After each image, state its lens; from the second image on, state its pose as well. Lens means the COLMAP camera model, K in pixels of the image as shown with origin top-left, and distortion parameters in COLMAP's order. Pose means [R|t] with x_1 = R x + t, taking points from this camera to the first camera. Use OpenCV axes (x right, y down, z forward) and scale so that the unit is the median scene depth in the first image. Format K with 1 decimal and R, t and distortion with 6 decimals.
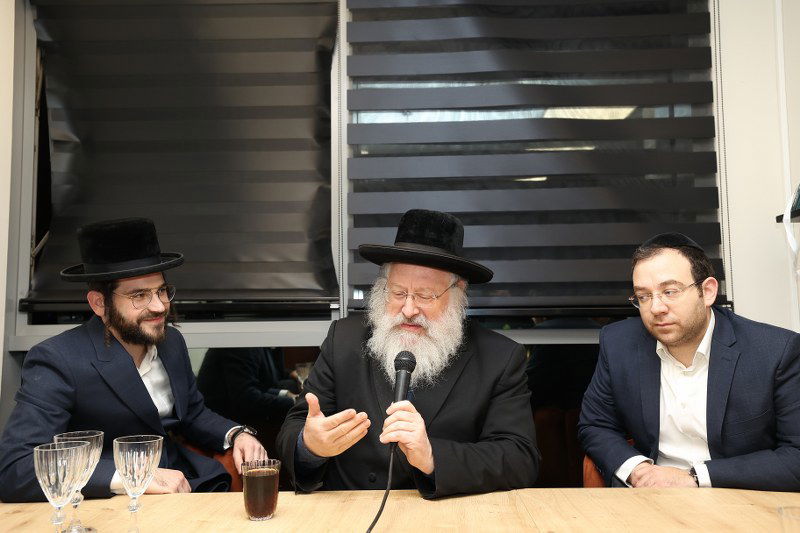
lens RADIAL K [[686.3, 0, 400.0], [0, 686.3, 266.5], [0, 0, 1]] dist [-0.055626, 0.133130]
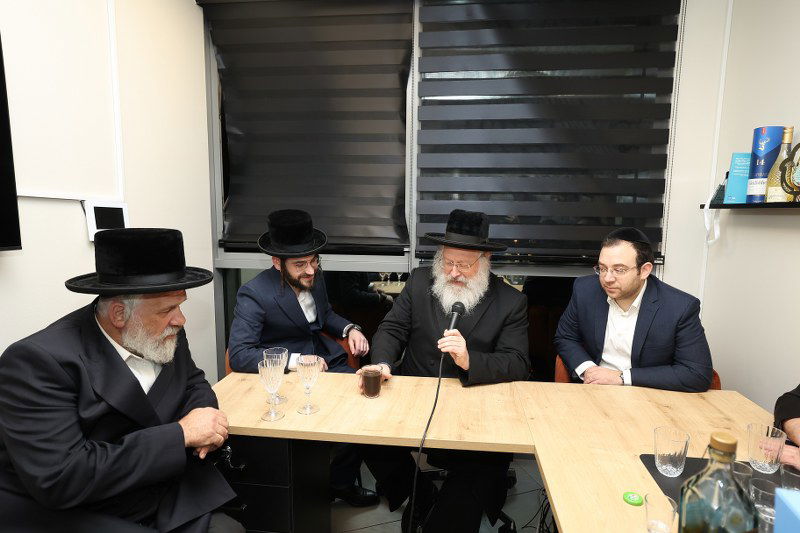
lens RADIAL K [[462.2, 0, 400.0], [0, 462.2, 266.5], [0, 0, 1]] dist [0.000371, 0.000277]
pose [[0.996272, 0.035825, -0.078472, -0.035894], [-0.020406, 0.981741, 0.189124, -0.157886], [0.083814, -0.186818, 0.978813, -0.112835]]
